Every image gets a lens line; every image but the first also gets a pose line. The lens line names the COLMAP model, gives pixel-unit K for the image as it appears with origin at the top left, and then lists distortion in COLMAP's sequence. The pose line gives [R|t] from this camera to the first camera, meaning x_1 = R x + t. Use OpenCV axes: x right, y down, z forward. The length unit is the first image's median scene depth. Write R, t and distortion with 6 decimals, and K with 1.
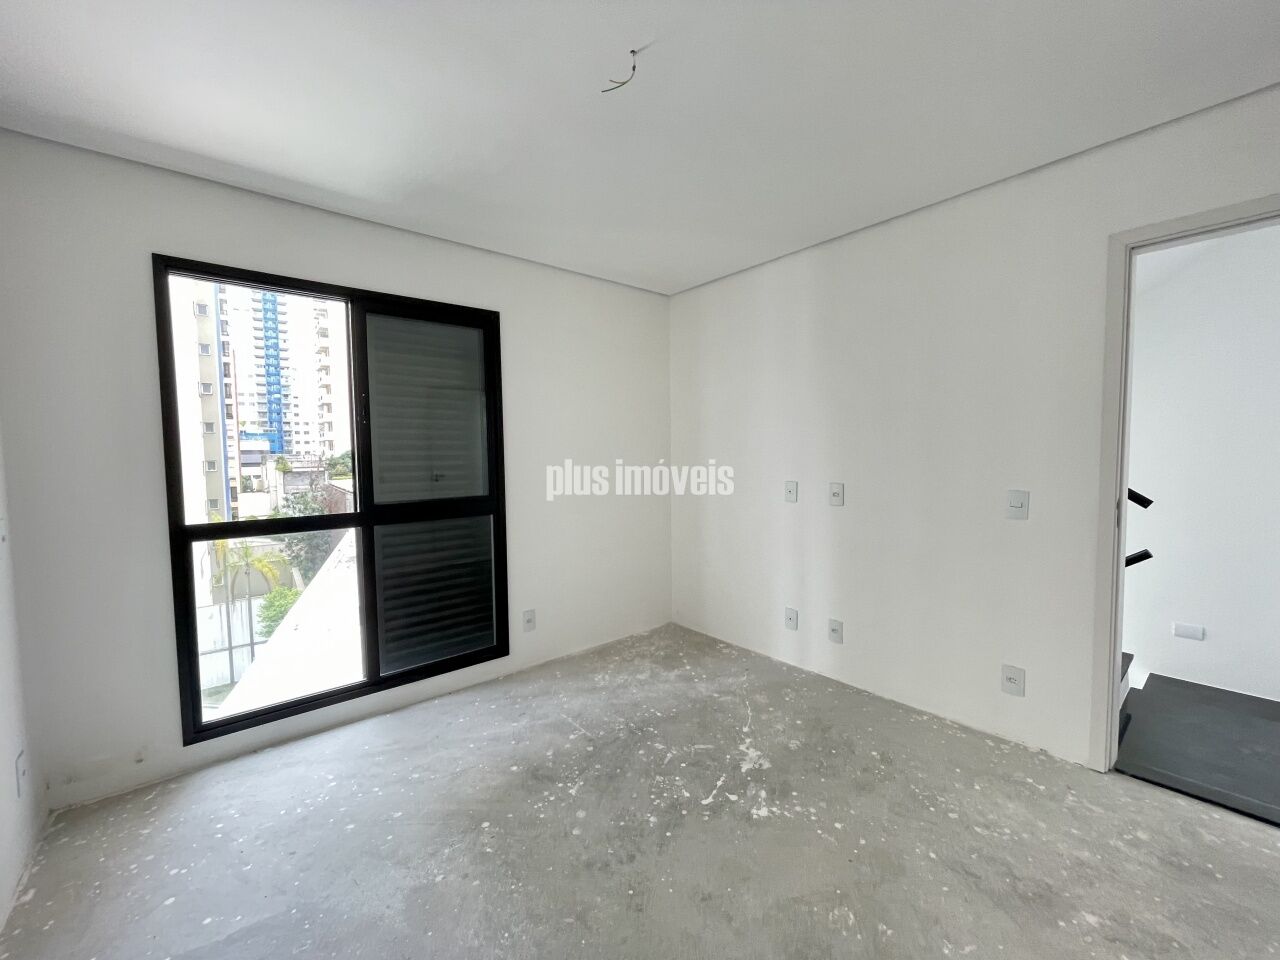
lens RADIAL K [[516.3, 0, 640.3], [0, 516.3, 482.8], [0, 0, 1]] dist [-0.004059, 0.001919]
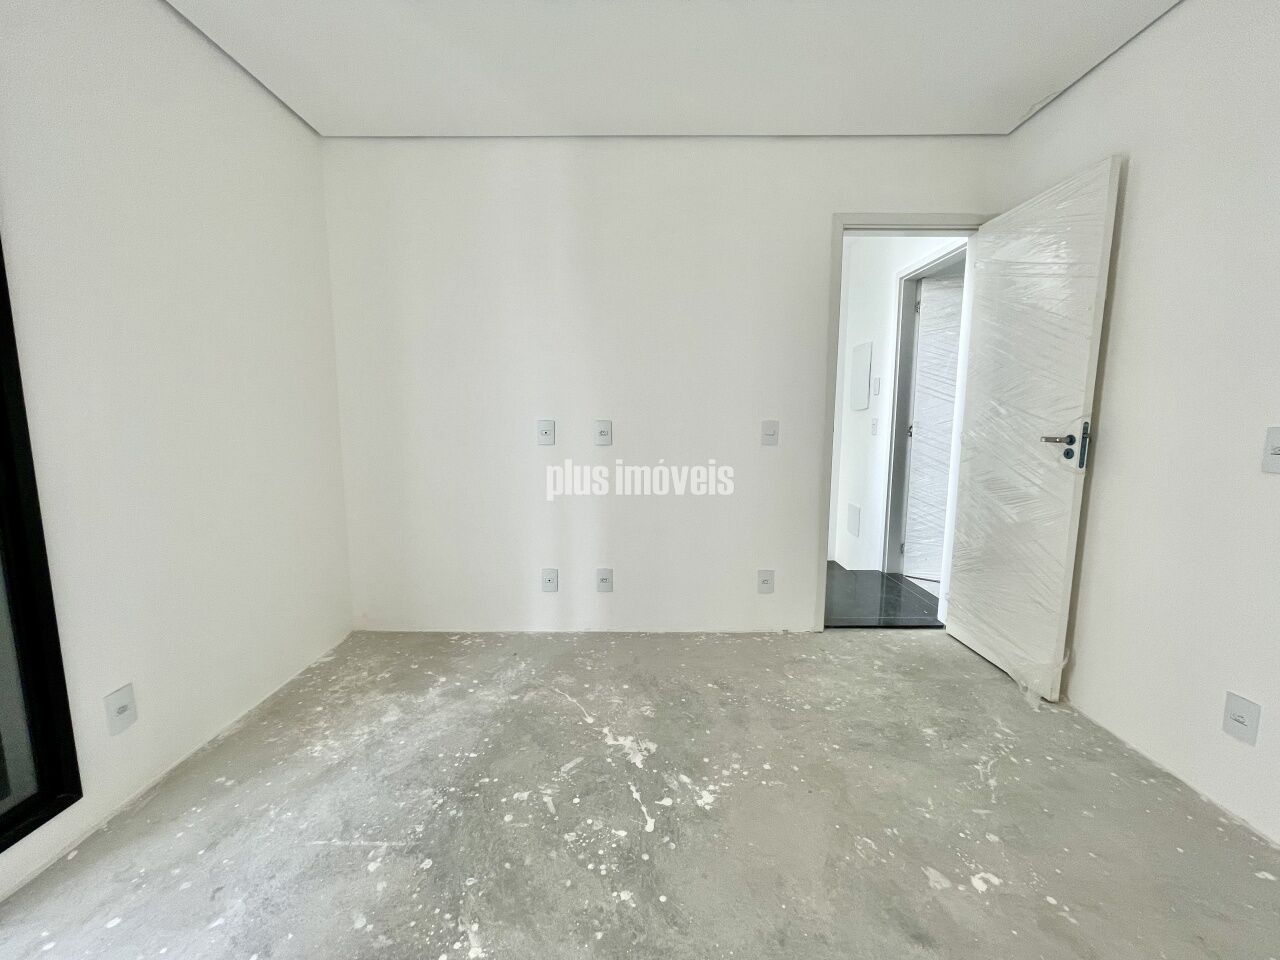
lens RADIAL K [[516.3, 0, 638.6], [0, 516.3, 480.4], [0, 0, 1]] dist [-0.004059, 0.001919]
pose [[0.650080, -0.081953, 0.755434, -0.324022], [0.035490, 0.996357, 0.077549, 0.044020], [-0.759037, -0.023603, 0.650620, 0.422209]]
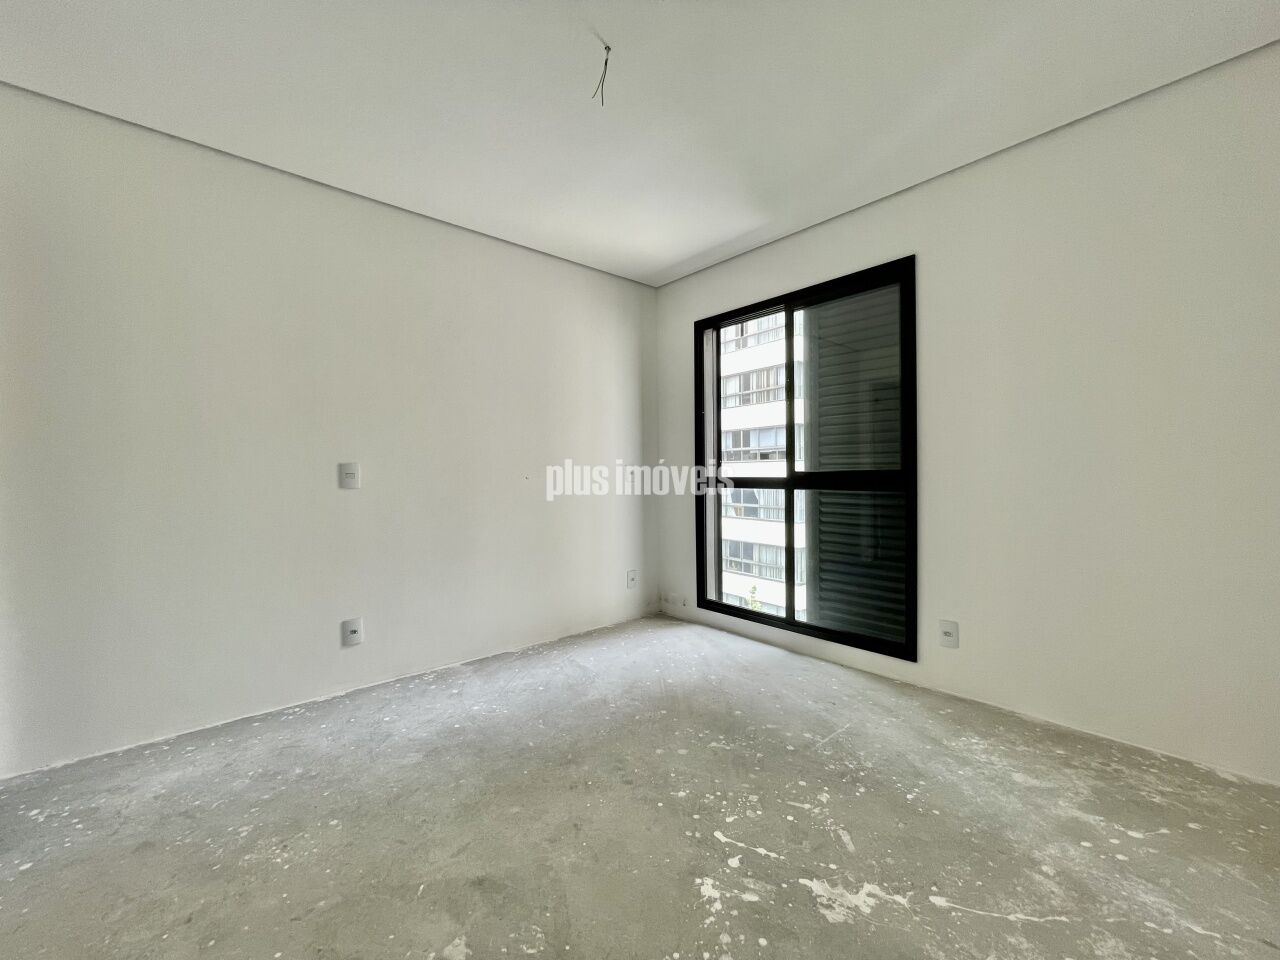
lens RADIAL K [[516.3, 0, 641.0], [0, 516.3, 480.7], [0, 0, 1]] dist [-0.004059, 0.001919]
pose [[0.032173, 0.029848, -0.999037, 0.701195], [-0.051841, 0.998258, 0.028155, 0.051819], [0.998137, 0.050885, 0.033665, 0.653816]]
